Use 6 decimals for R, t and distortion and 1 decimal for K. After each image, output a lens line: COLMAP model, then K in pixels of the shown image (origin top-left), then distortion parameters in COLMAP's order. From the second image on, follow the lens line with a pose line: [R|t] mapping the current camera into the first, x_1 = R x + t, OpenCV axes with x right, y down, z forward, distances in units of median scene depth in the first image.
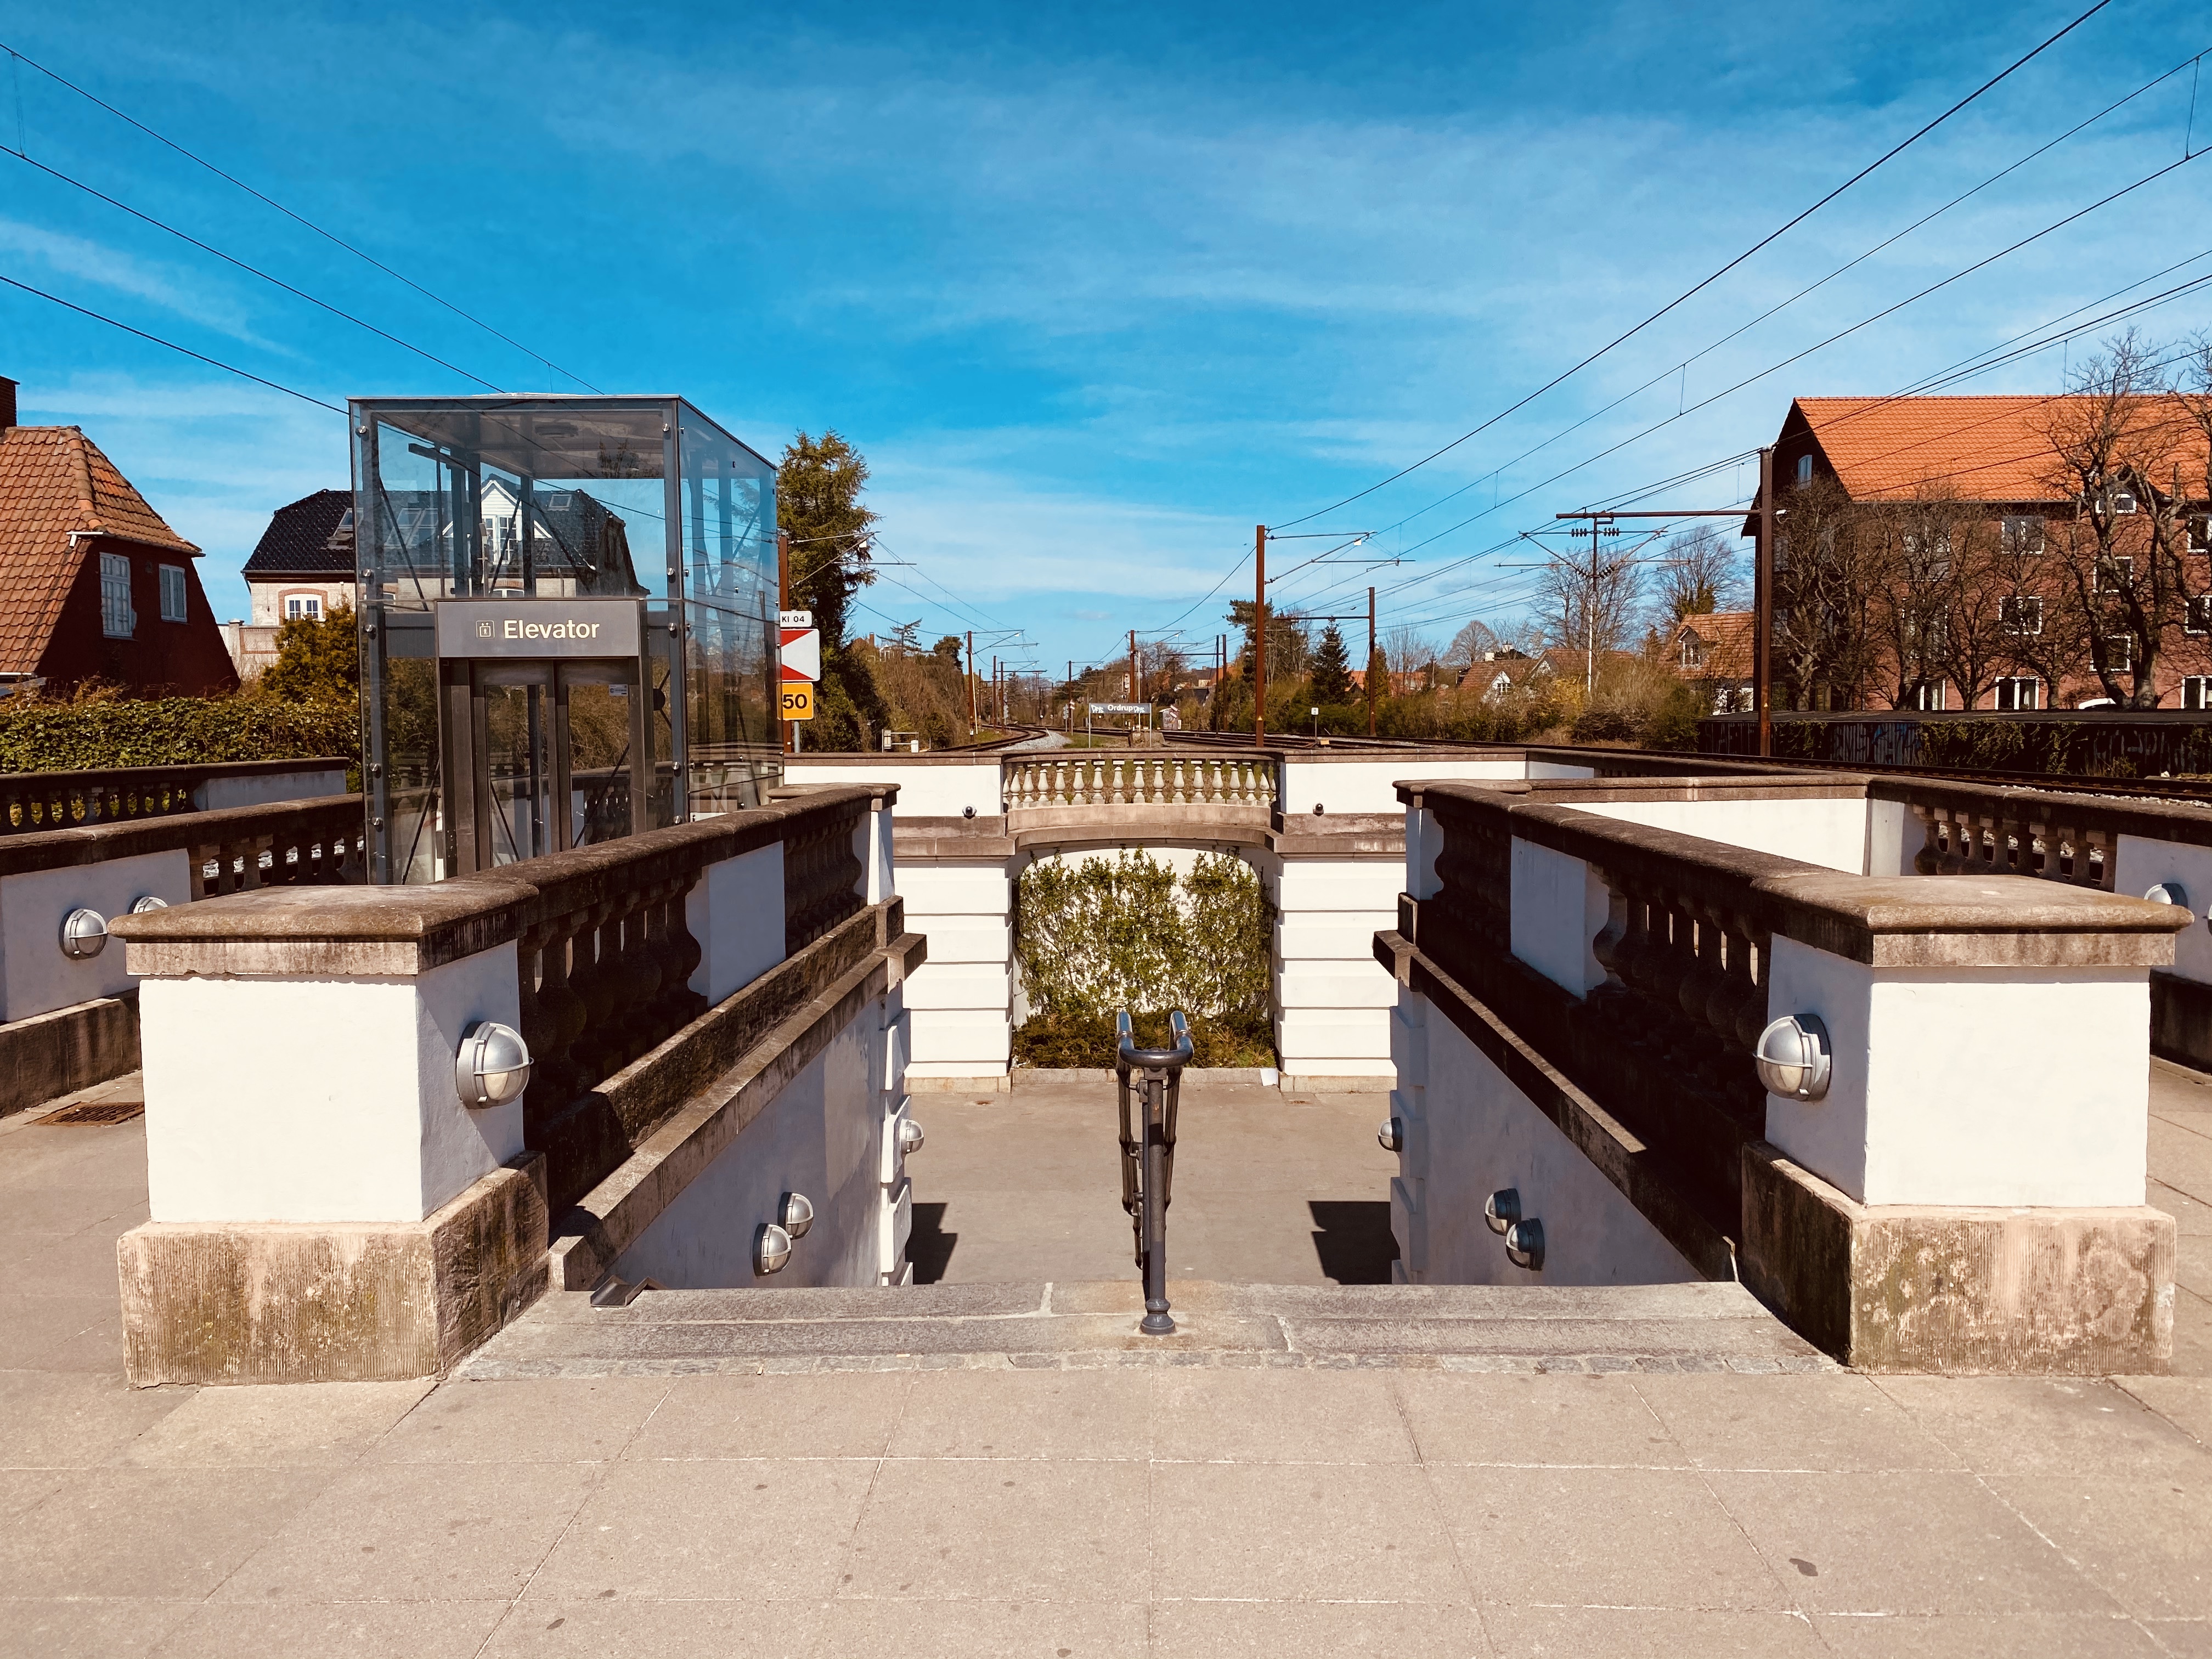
lens RADIAL K [[1667.2, 0, 1097.9], [0, 1667.2, 800.3], [0, 0, 1]] dist [0.003464, -0.004233]
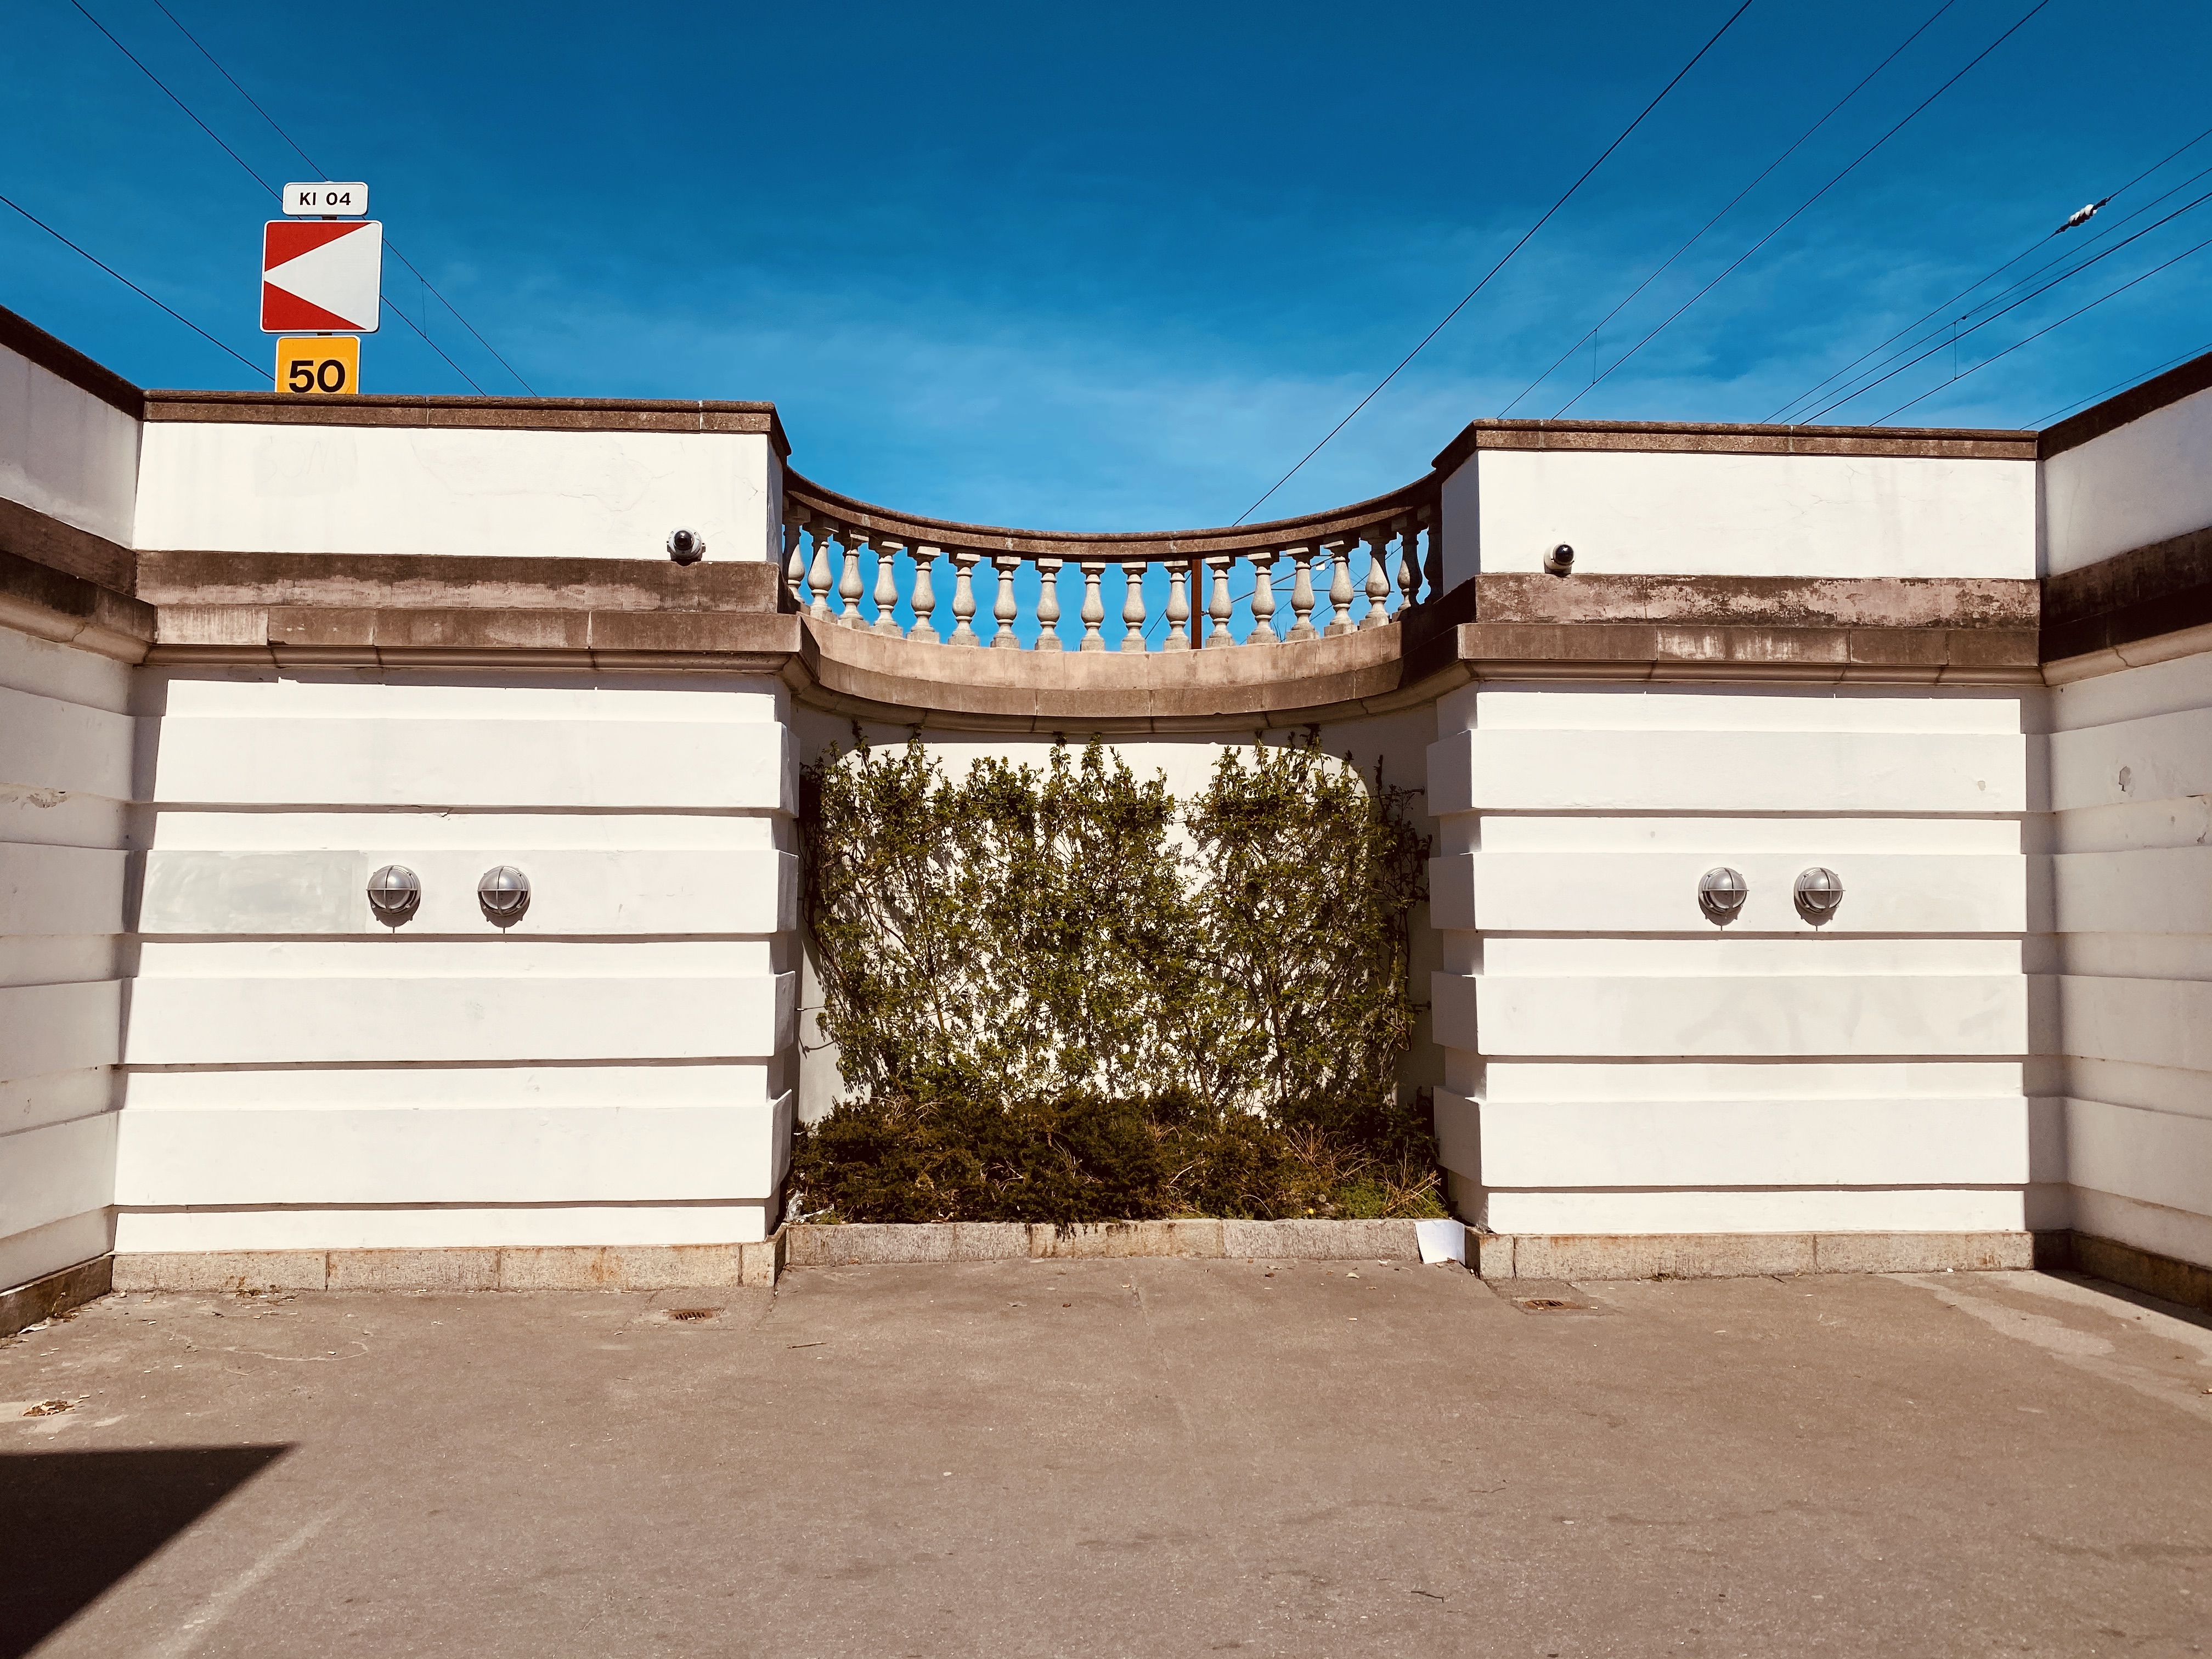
lens RADIAL K [[1667.2, 0, 1097.9], [0, 1667.2, 800.3], [0, 0, 1]] dist [0.003464, -0.004233]
pose [[0.997243, 0.011911, 0.073250, -0.007825], [-0.003404, 0.993339, -0.115182, 0.098693], [-0.074134, 0.114615, 0.990640, 0.549996]]
